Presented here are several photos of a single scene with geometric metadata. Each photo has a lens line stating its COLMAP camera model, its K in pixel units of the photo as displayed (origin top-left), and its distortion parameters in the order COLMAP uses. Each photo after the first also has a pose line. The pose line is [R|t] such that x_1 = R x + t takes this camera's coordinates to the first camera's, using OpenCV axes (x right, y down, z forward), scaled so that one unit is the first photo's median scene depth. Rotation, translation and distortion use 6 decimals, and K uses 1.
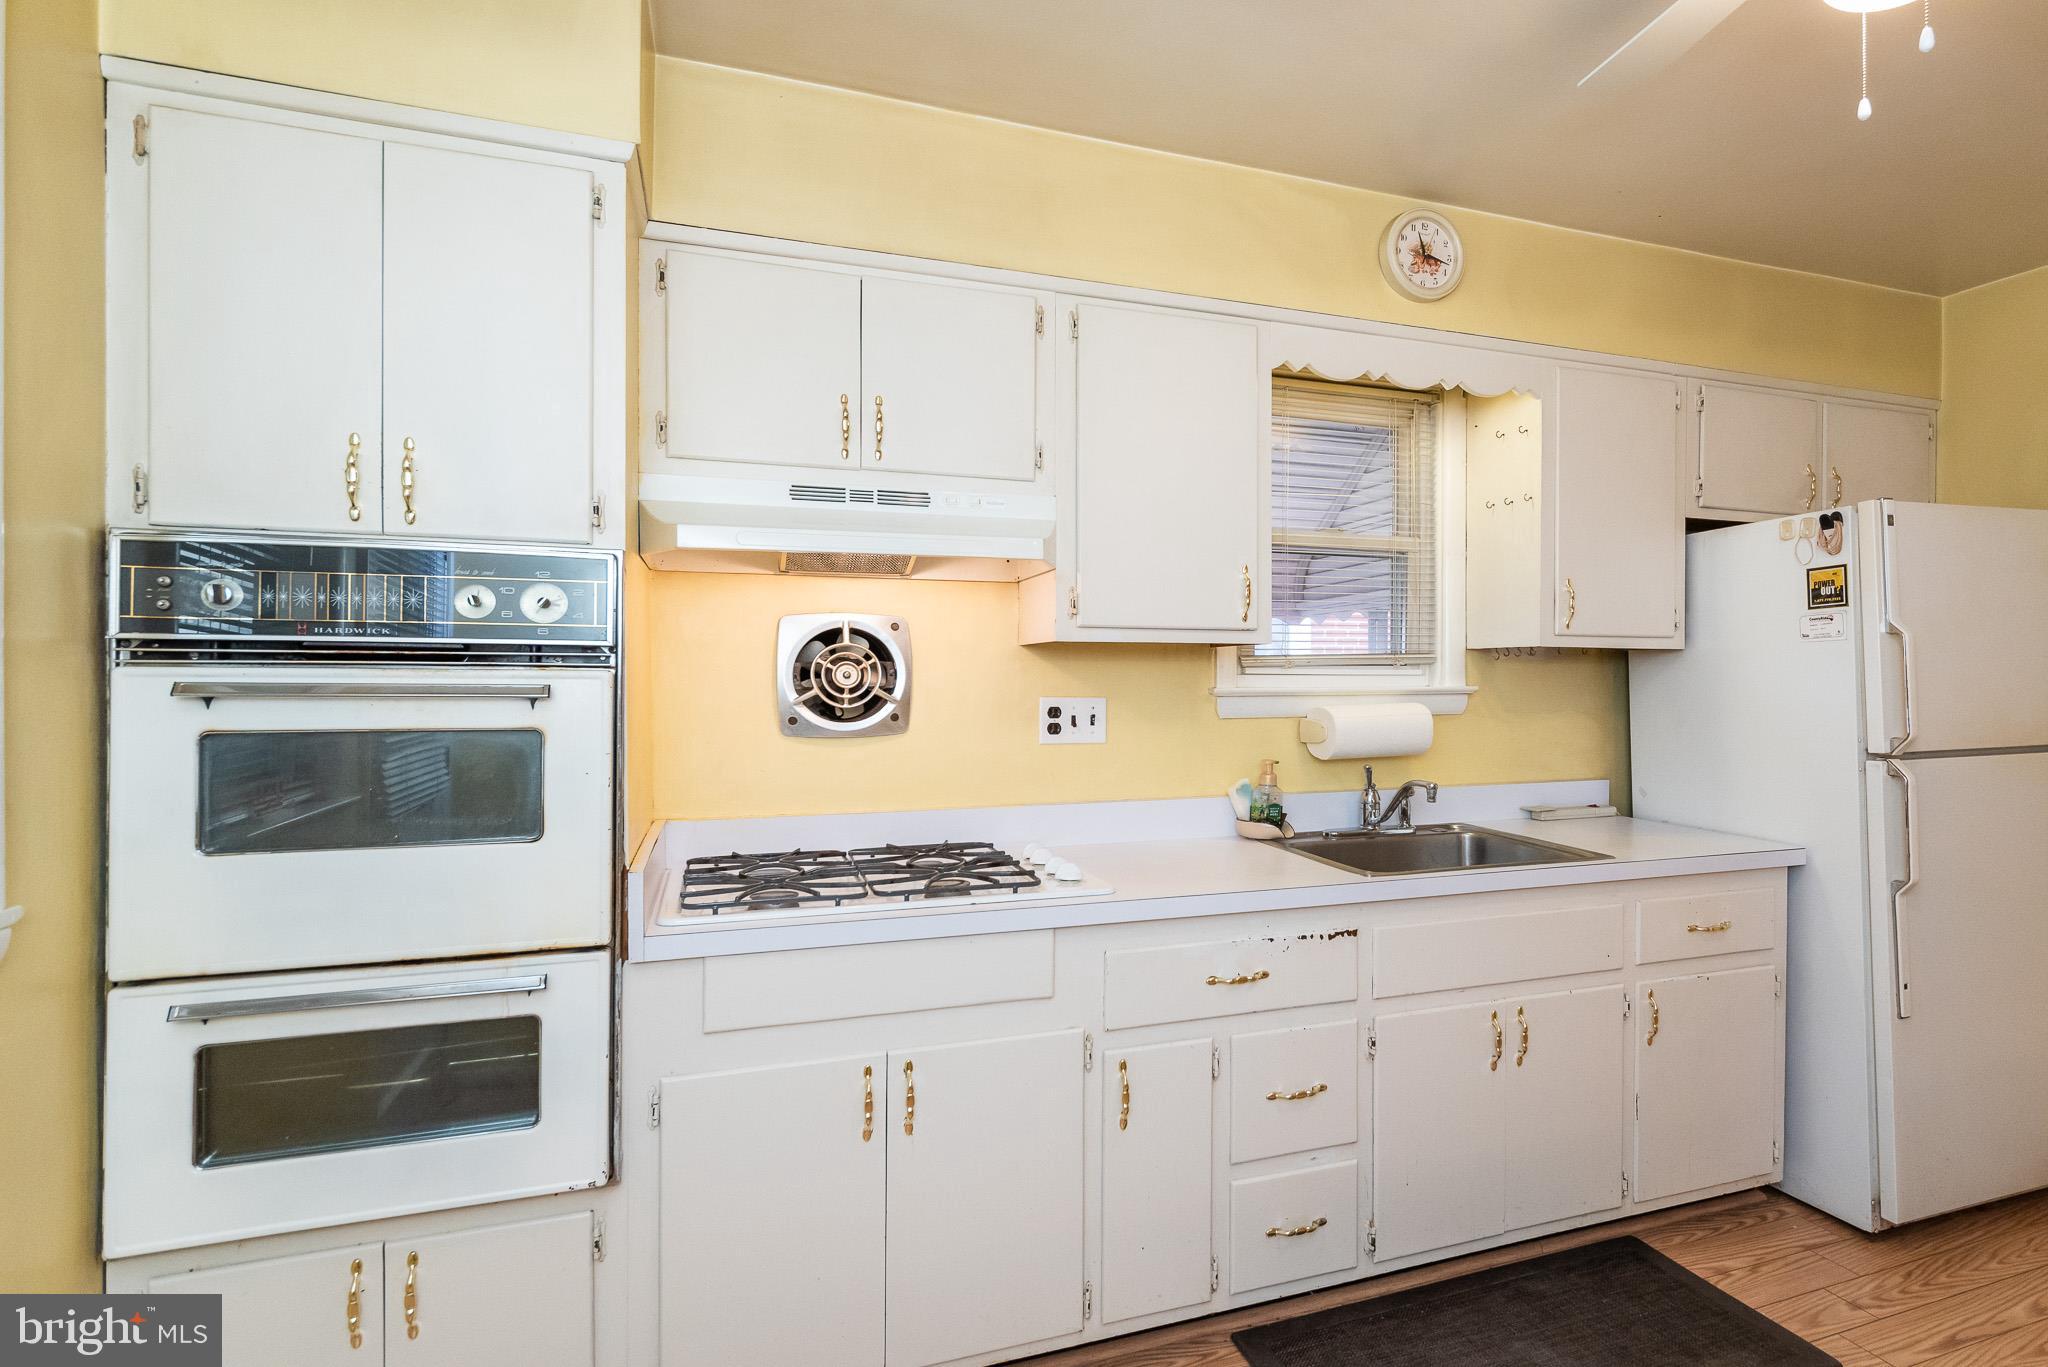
lens RADIAL K [[1053.2, 0, 1110.9], [0, 1053.2, 682.2], [0, 0, 1]] dist [0.002045, -0.001161]
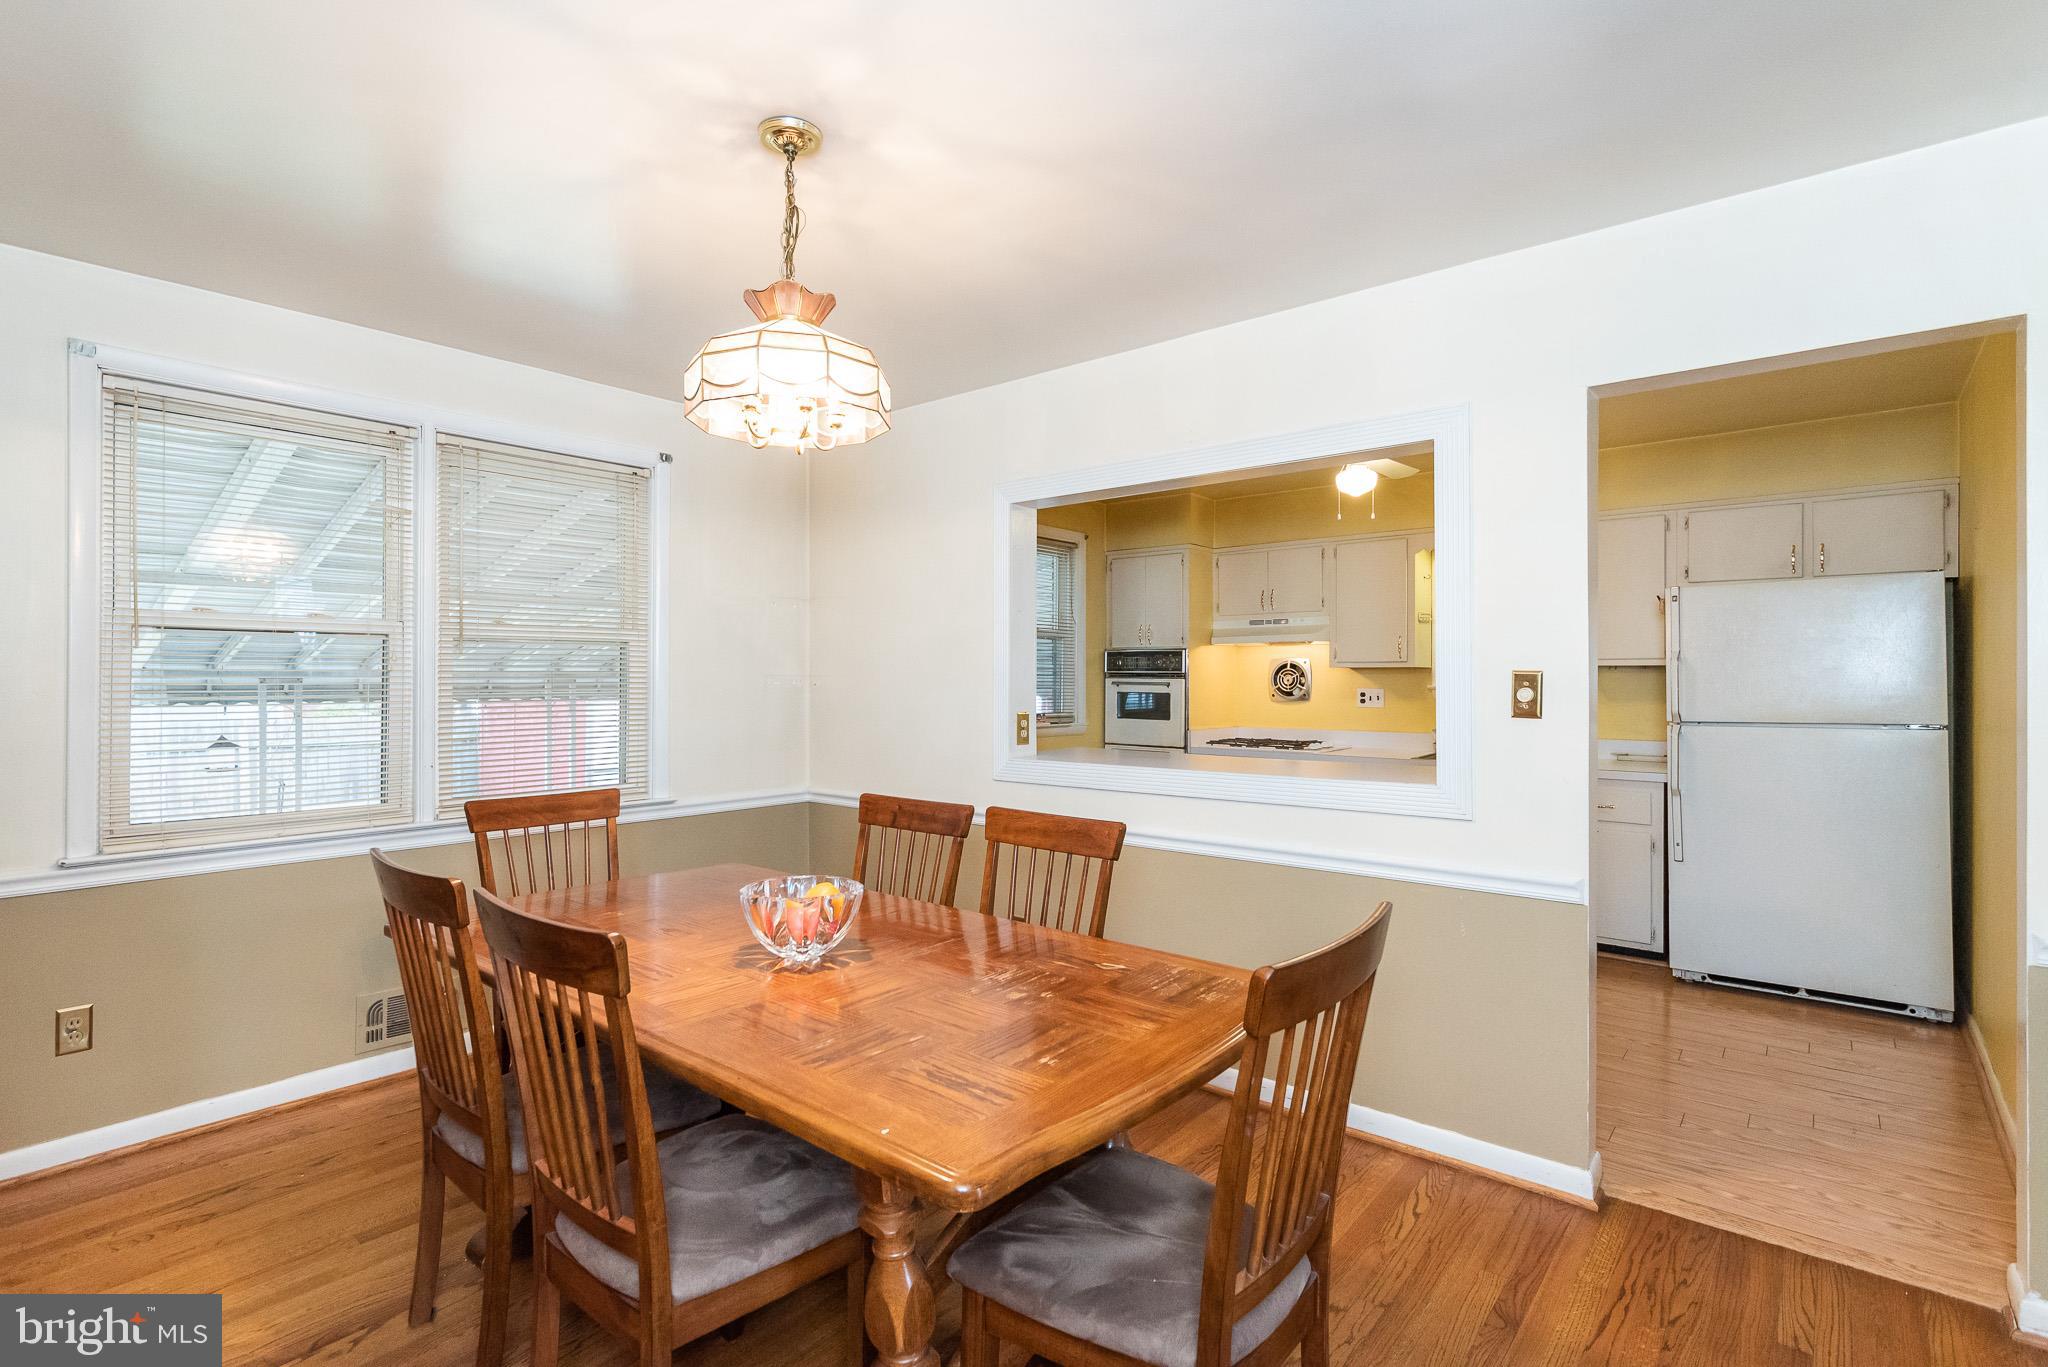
lens RADIAL K [[932.9, 0, 1036.2], [0, 932.9, 678.1], [0, 0, 1]] dist [-0.004343, -0.000385]
pose [[0.490971, 0.000220, -0.871176, 1.491030], [-0.004327, 0.999988, -0.002186, -0.002466], [0.871165, 0.004843, 0.490967, -0.763577]]
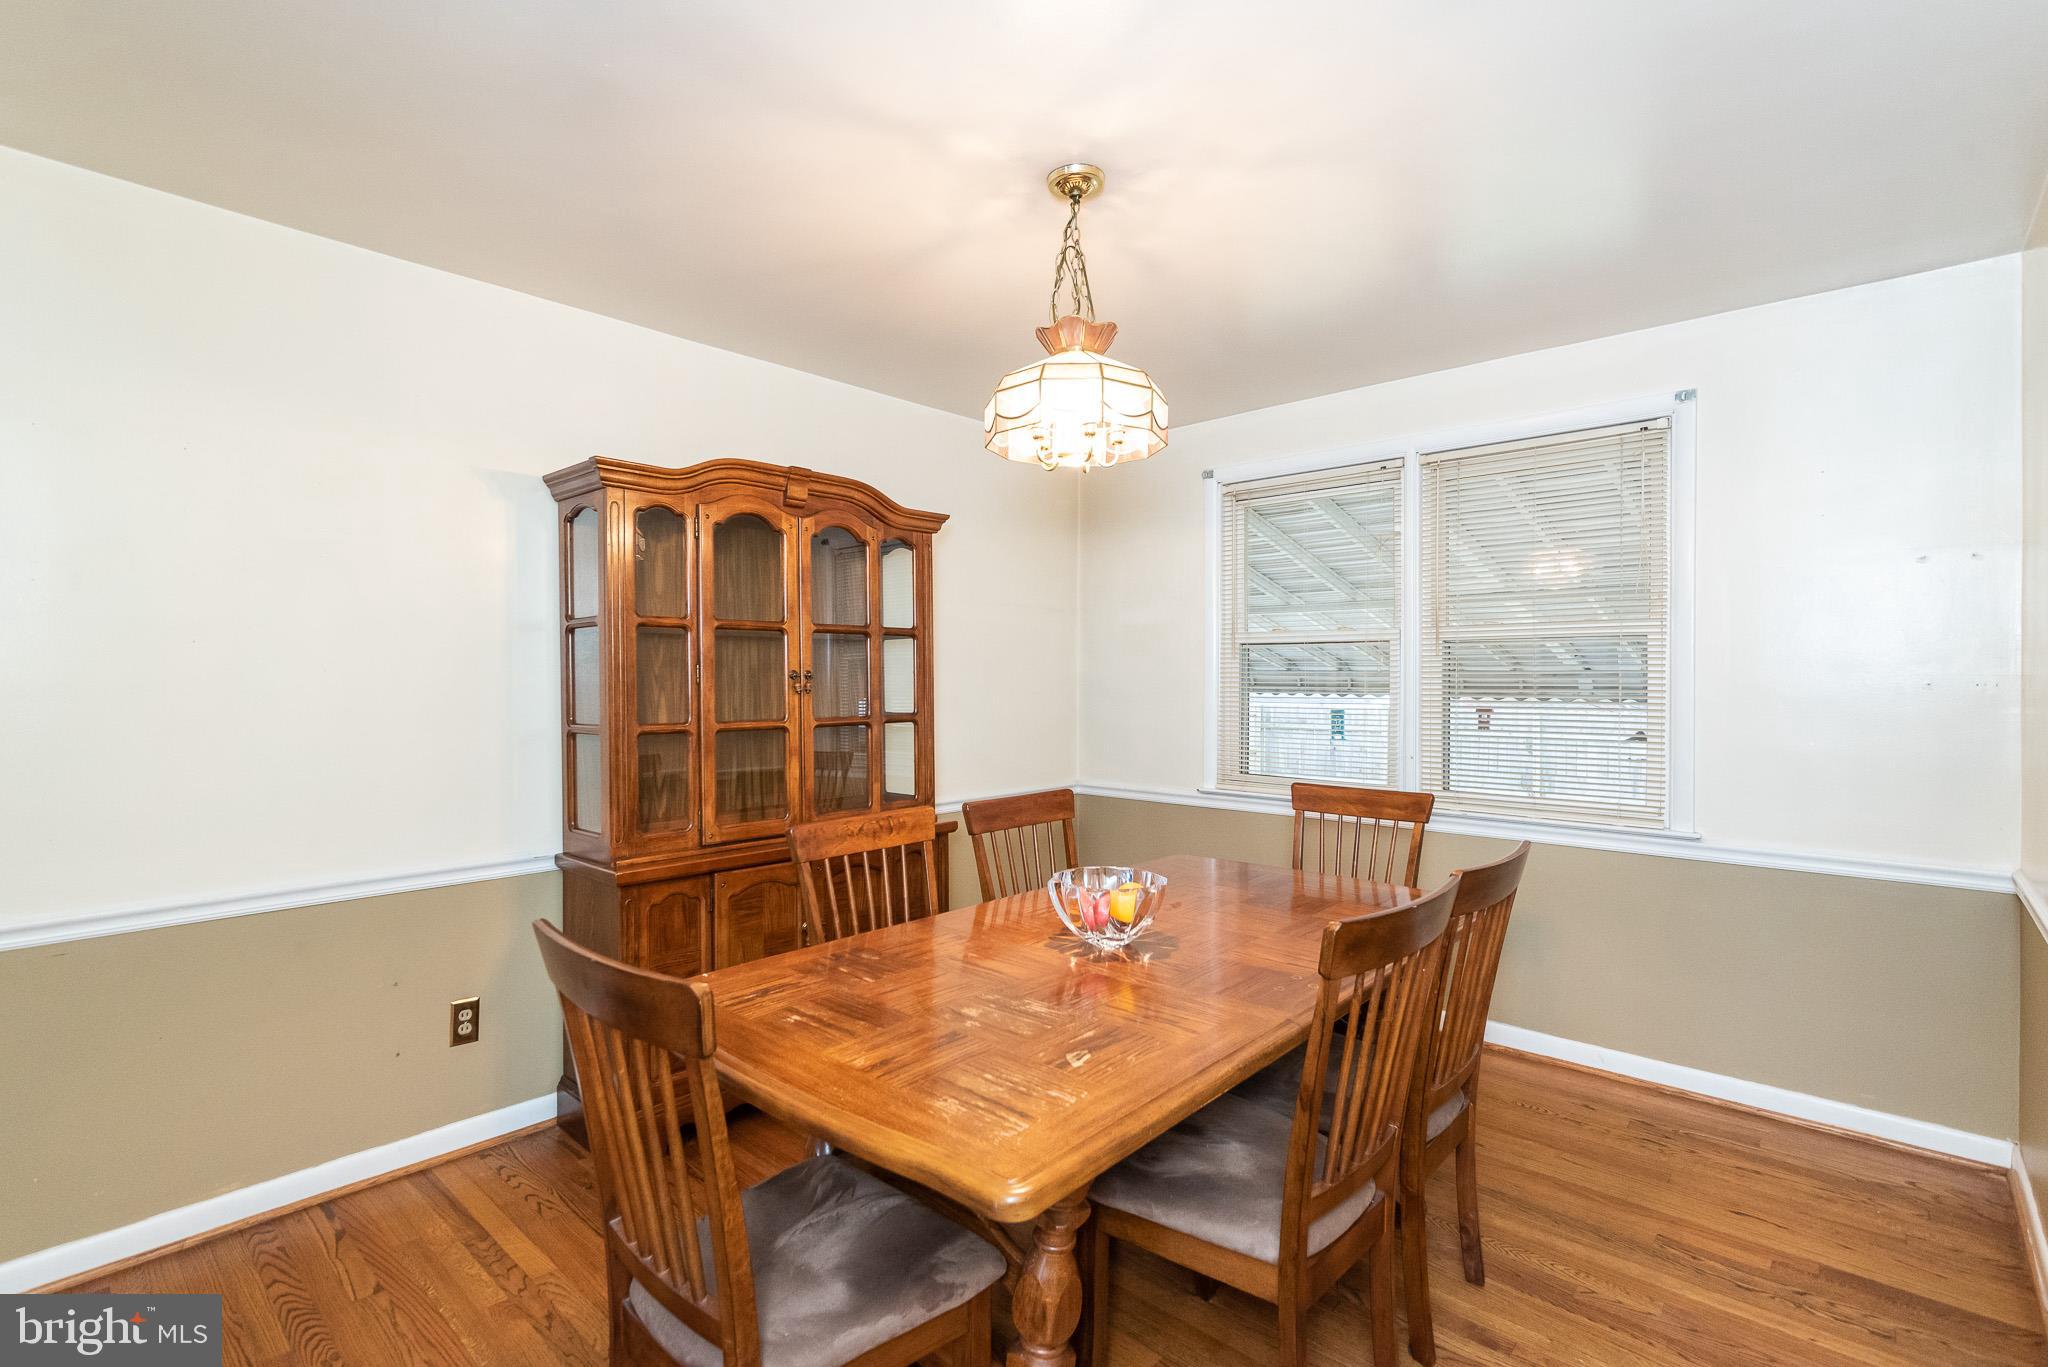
lens RADIAL K [[940.6, 0, 1019.6], [0, 940.6, 687.1], [0, 0, 1]] dist [-0.001394, -0.000266]
pose [[-0.887499, 0.004881, -0.460784, 1.187369], [-0.002741, 0.999870, 0.015871, -0.008999], [0.460802, 0.015348, -0.887370, 0.085604]]
